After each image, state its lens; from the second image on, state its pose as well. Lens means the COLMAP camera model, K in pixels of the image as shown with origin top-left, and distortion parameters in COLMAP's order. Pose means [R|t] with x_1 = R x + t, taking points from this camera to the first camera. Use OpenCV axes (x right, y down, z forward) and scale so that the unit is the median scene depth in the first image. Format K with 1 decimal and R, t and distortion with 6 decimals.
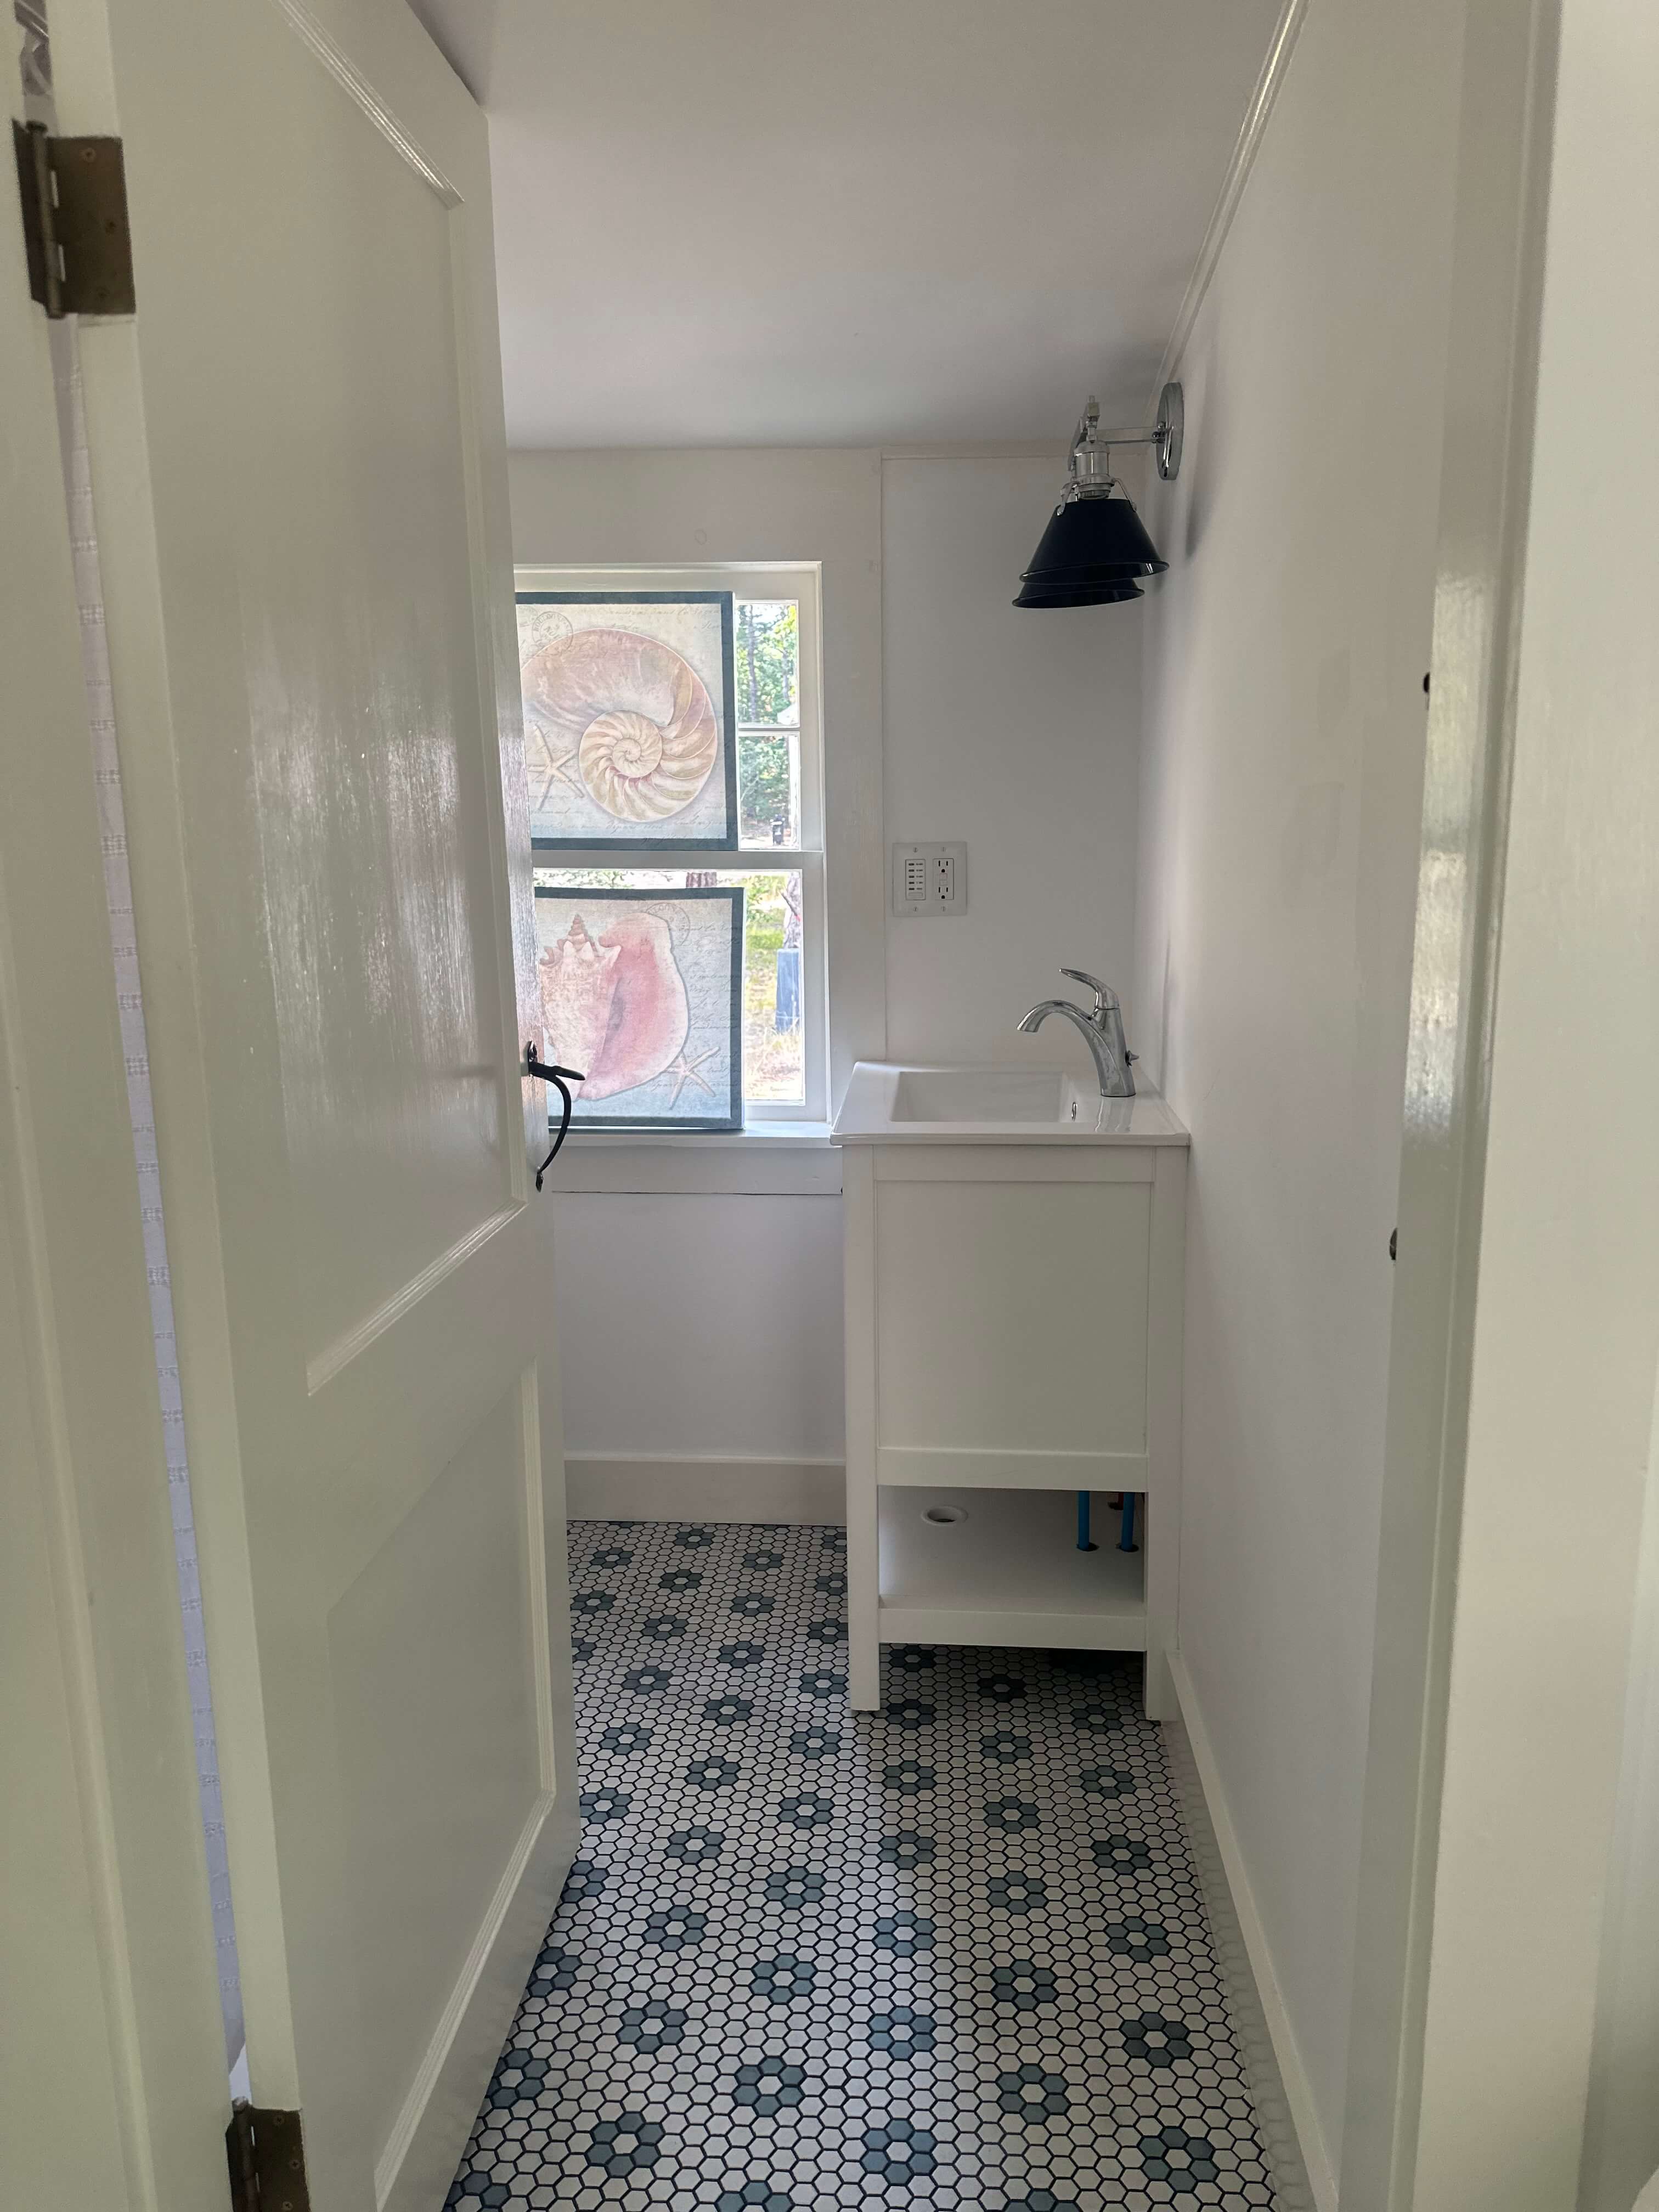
lens RADIAL K [[1526.1, 0, 840.3], [0, 1526.1, 1128.1], [0, 0, 1]] dist [0.011492, -0.047892]
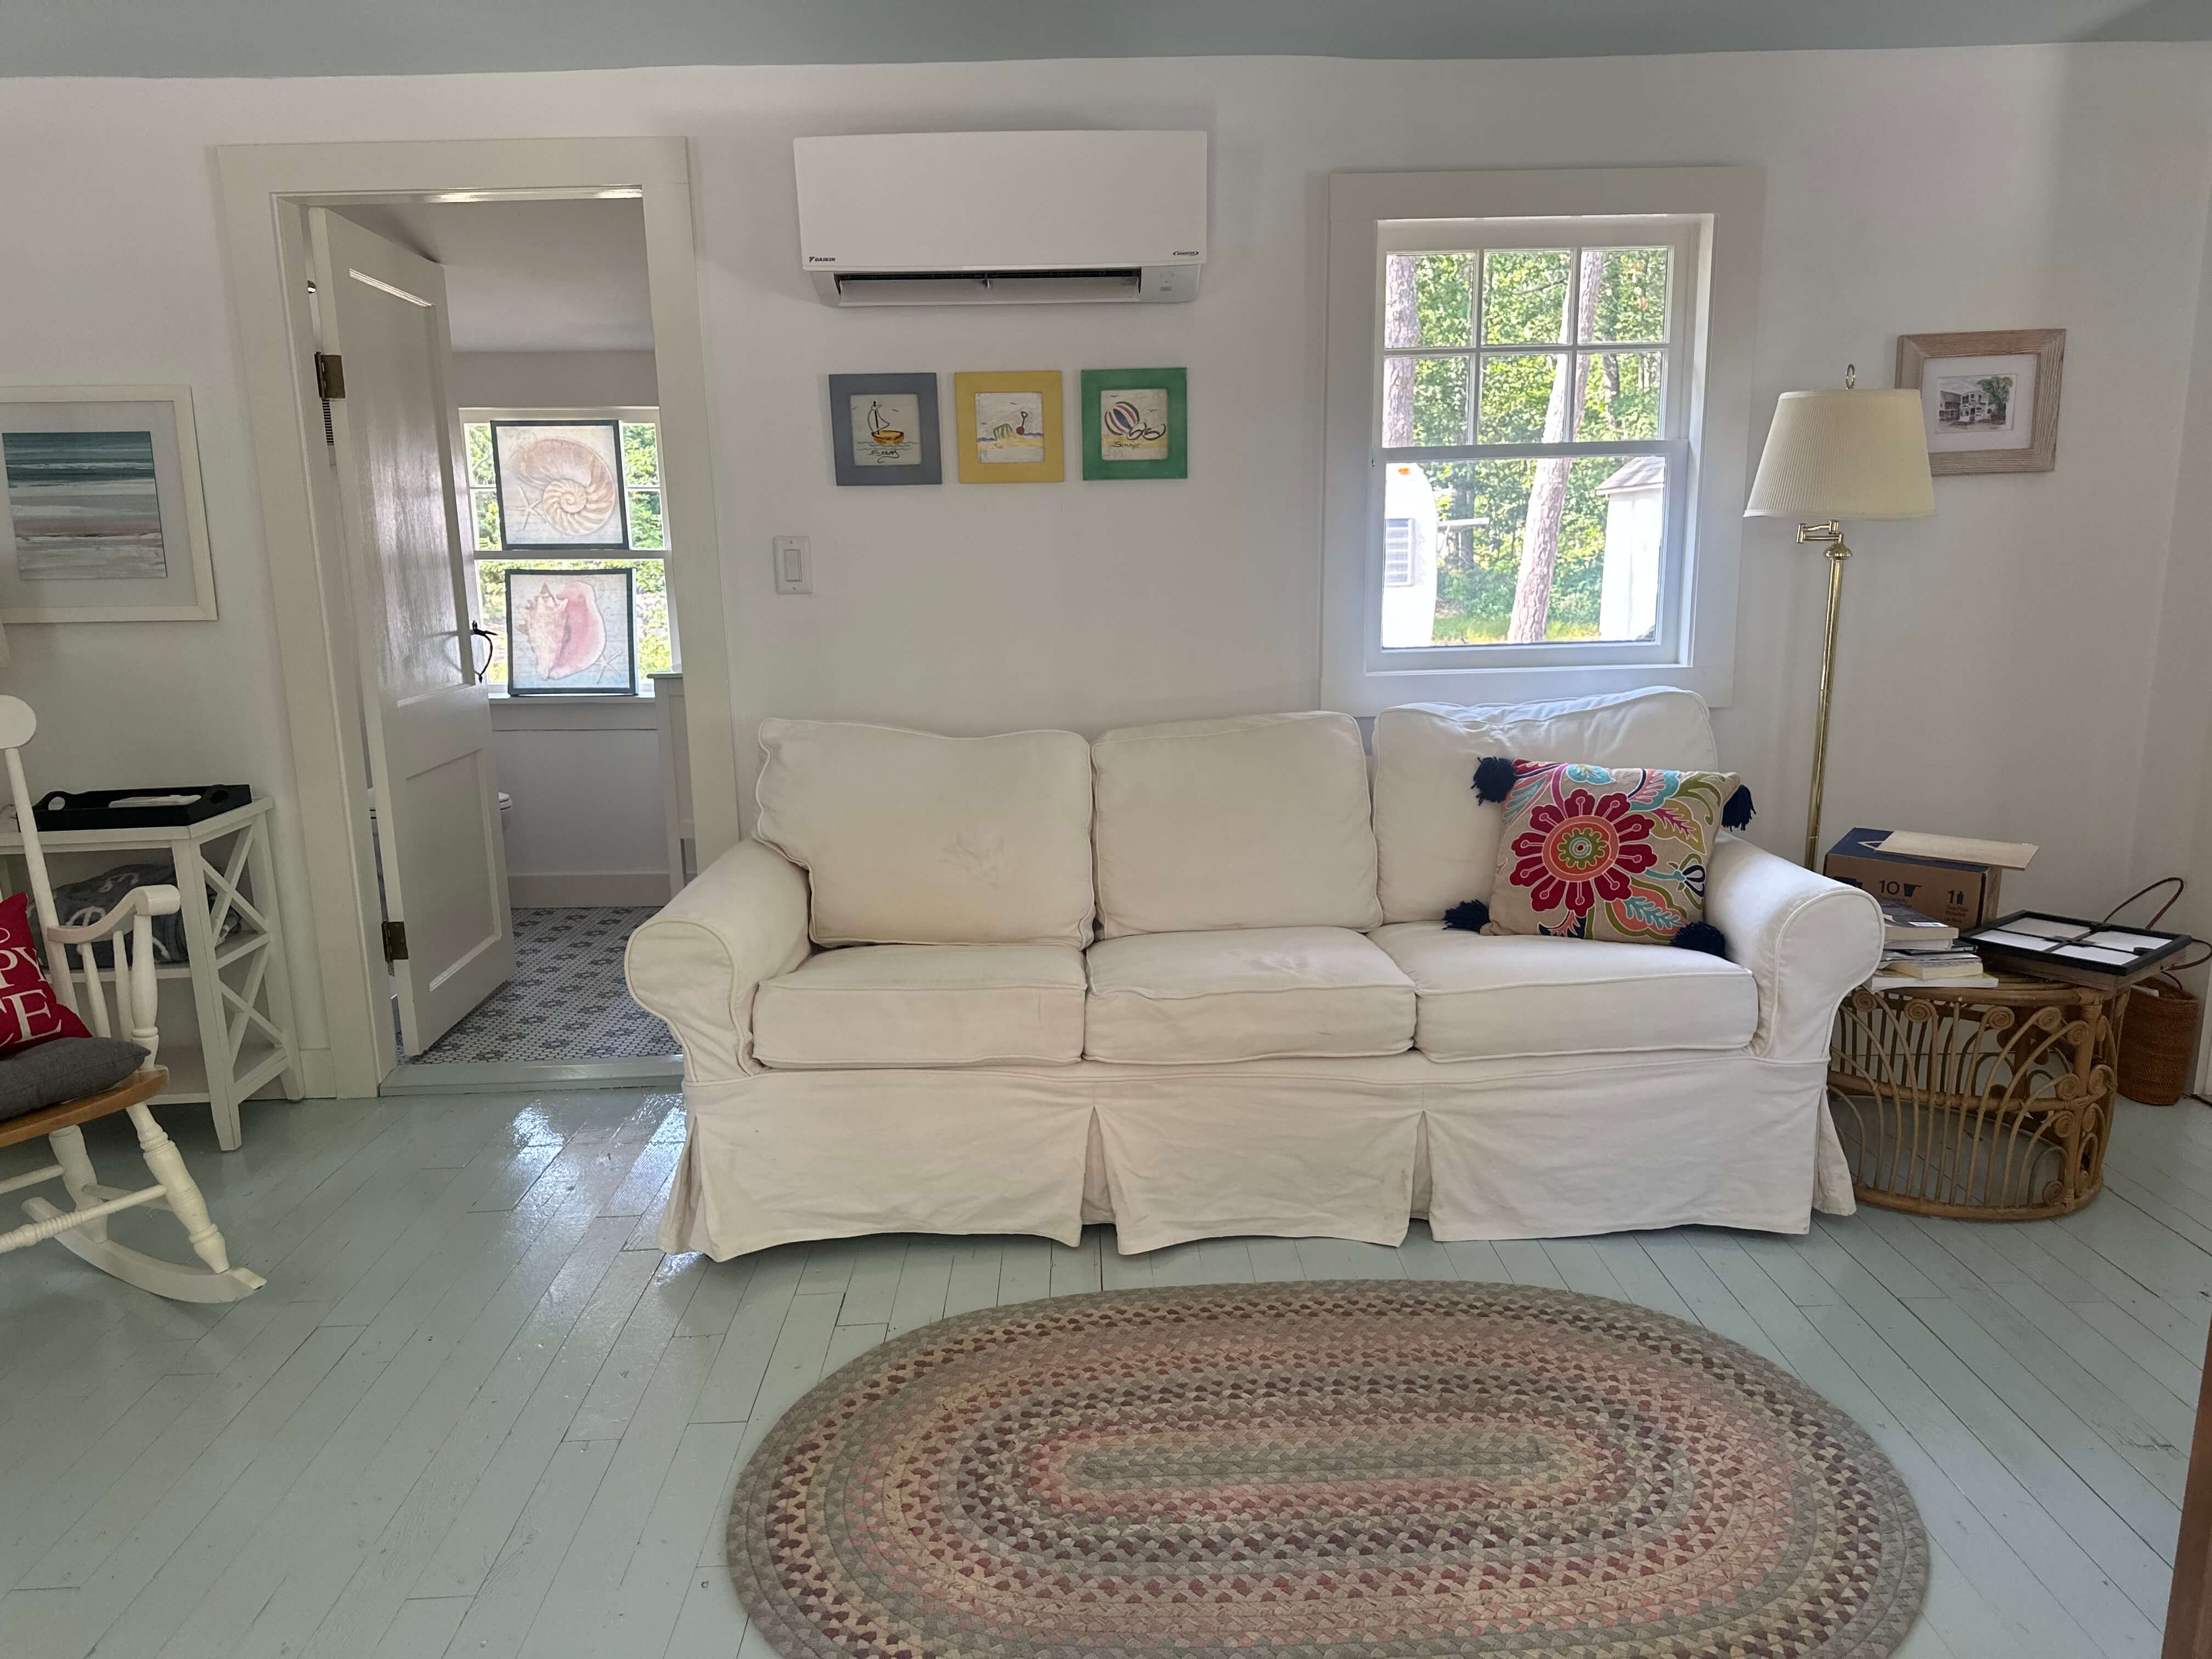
lens RADIAL K [[1526.1, 0, 1121.6], [0, 1526.1, 816.6], [0, 0, 1]] dist [0.011492, -0.047892]
pose [[0.996190, -0.019330, 0.085044, 0.389803], [0.019385, 0.999812, 0.000181, 0.171864], [-0.085032, 0.001468, 0.996377, -1.001376]]
